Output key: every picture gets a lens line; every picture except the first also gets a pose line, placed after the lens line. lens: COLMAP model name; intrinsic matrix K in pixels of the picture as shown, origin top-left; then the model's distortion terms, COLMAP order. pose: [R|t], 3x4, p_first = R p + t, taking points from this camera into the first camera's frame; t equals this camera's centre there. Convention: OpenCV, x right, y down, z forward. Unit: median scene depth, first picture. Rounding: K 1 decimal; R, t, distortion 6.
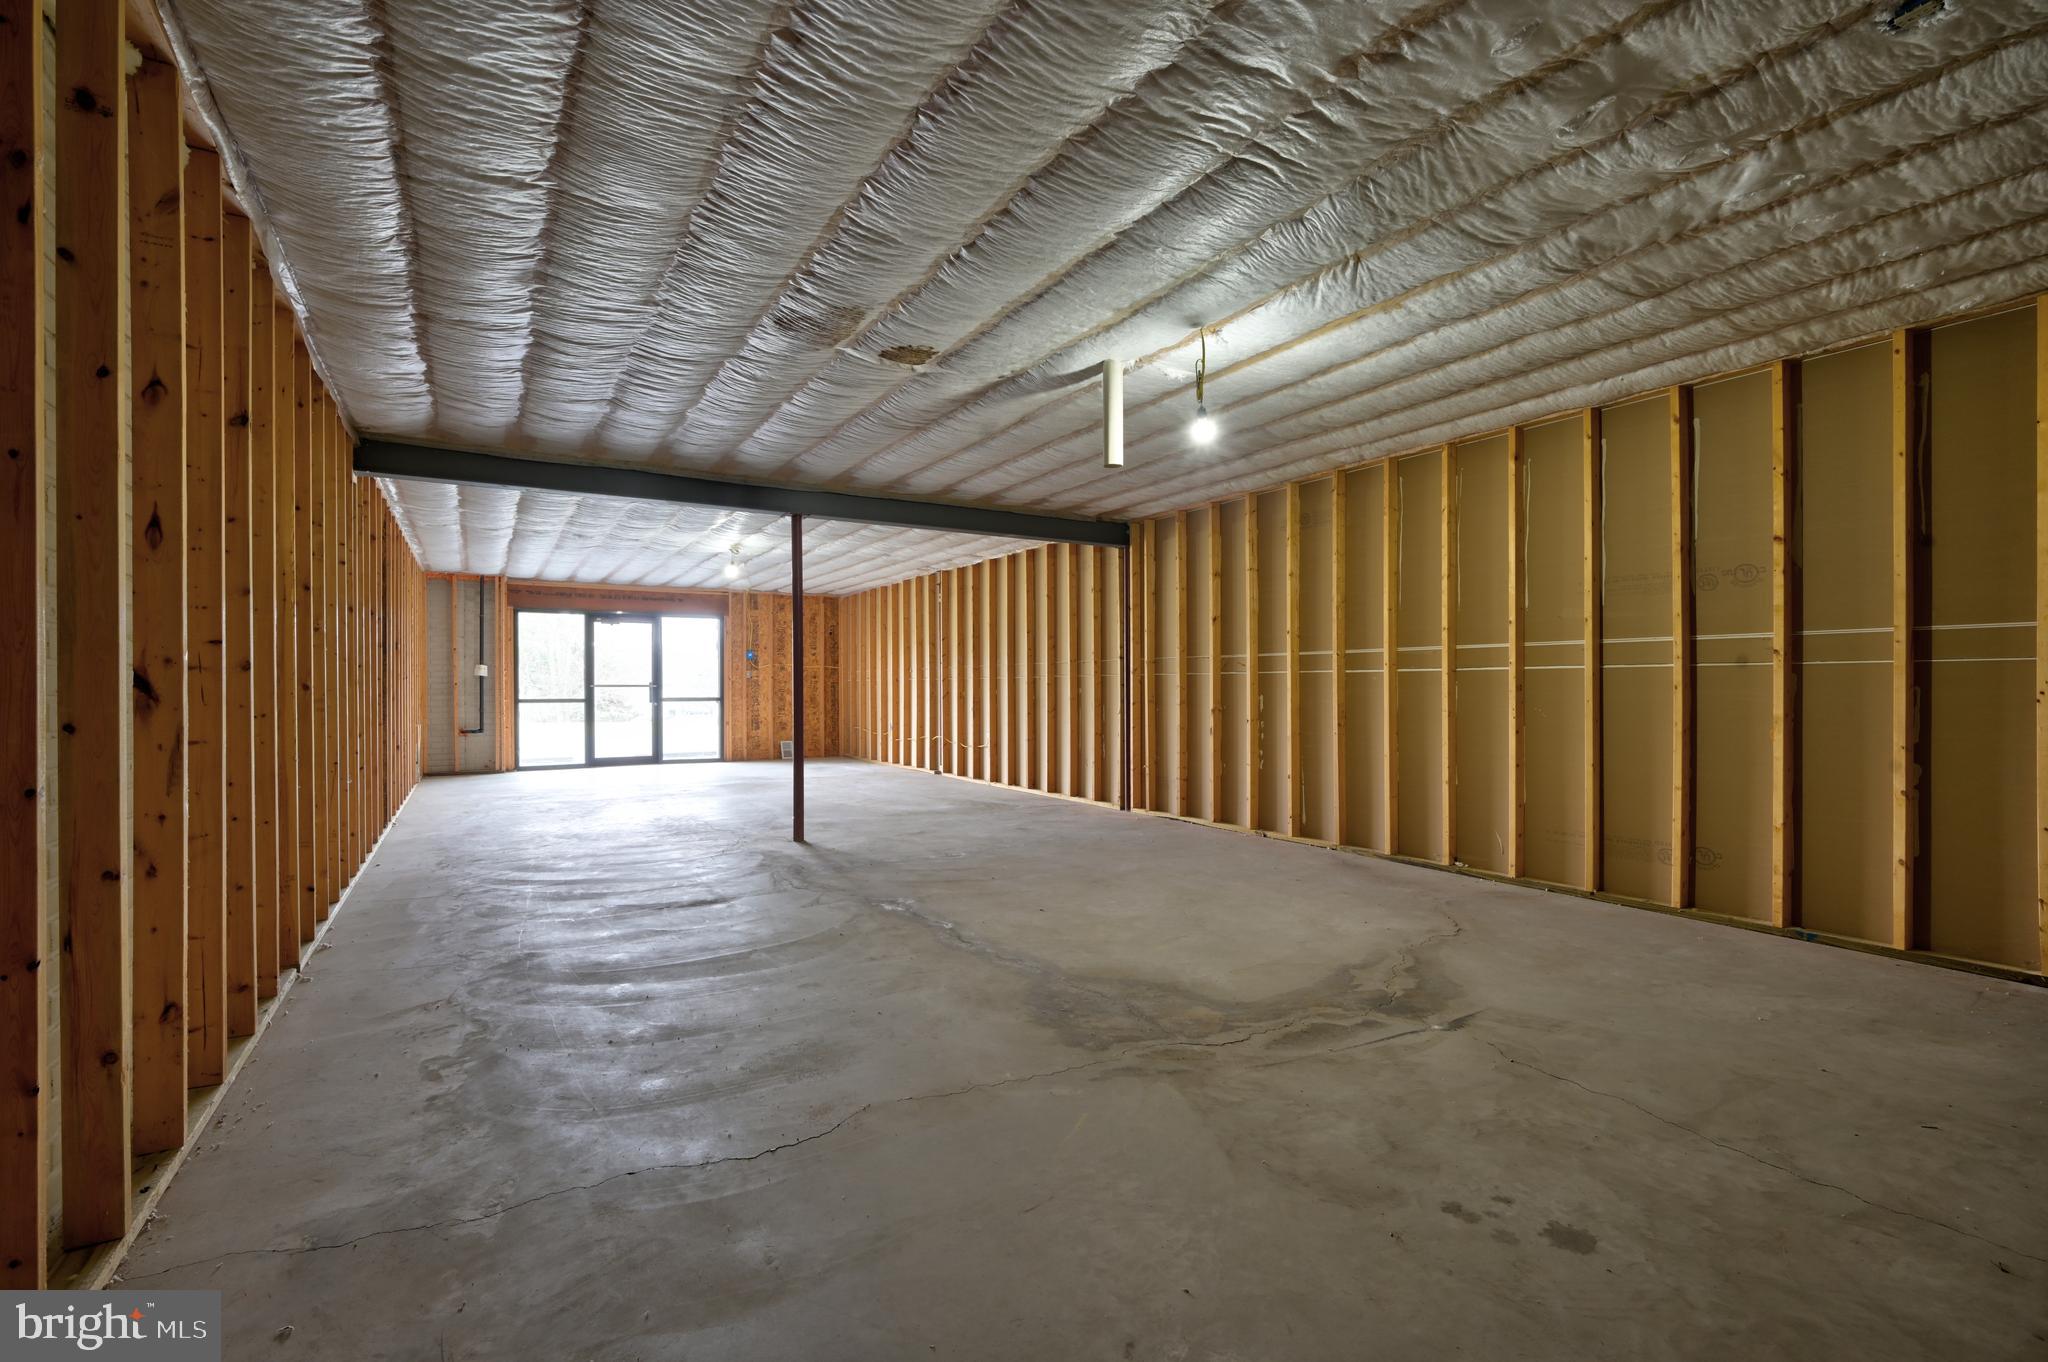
lens RADIAL K [[908.7, 0, 1023.7], [0, 908.7, 681.1], [0, 0, 1]] dist [0.003263, -0.000764]
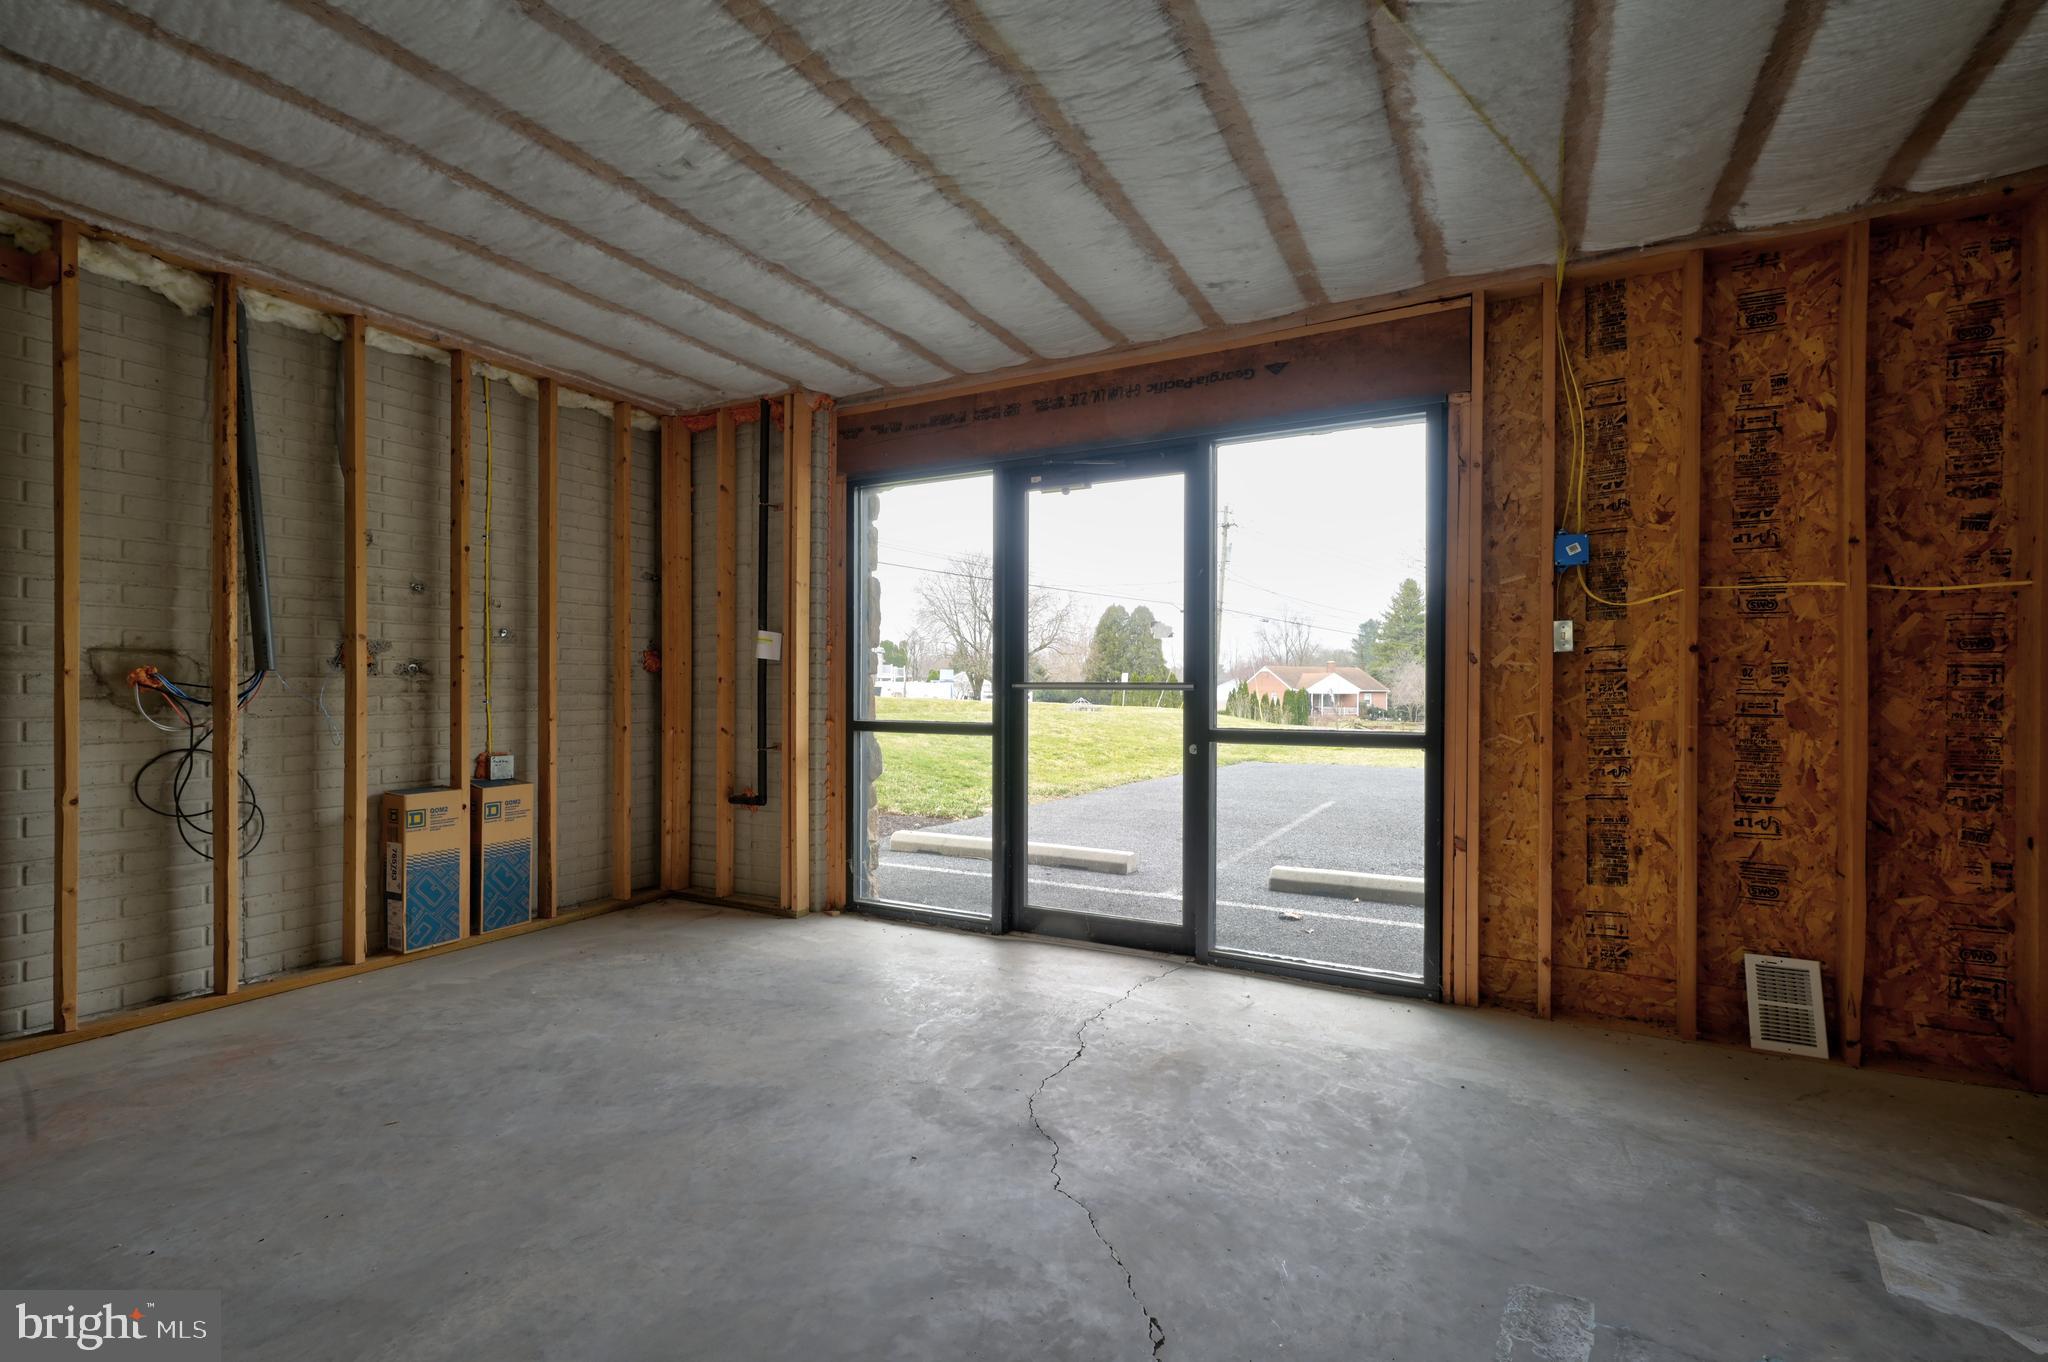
lens RADIAL K [[908.7, 0, 1023.7], [0, 908.7, 690.7], [0, 0, 1]] dist [0.003263, -0.000764]
pose [[0.502957, -0.001855, -0.864309, -0.183369], [-0.003817, 0.999983, -0.004368, 0.008043], [0.864303, 0.005496, 0.502942, 0.809860]]
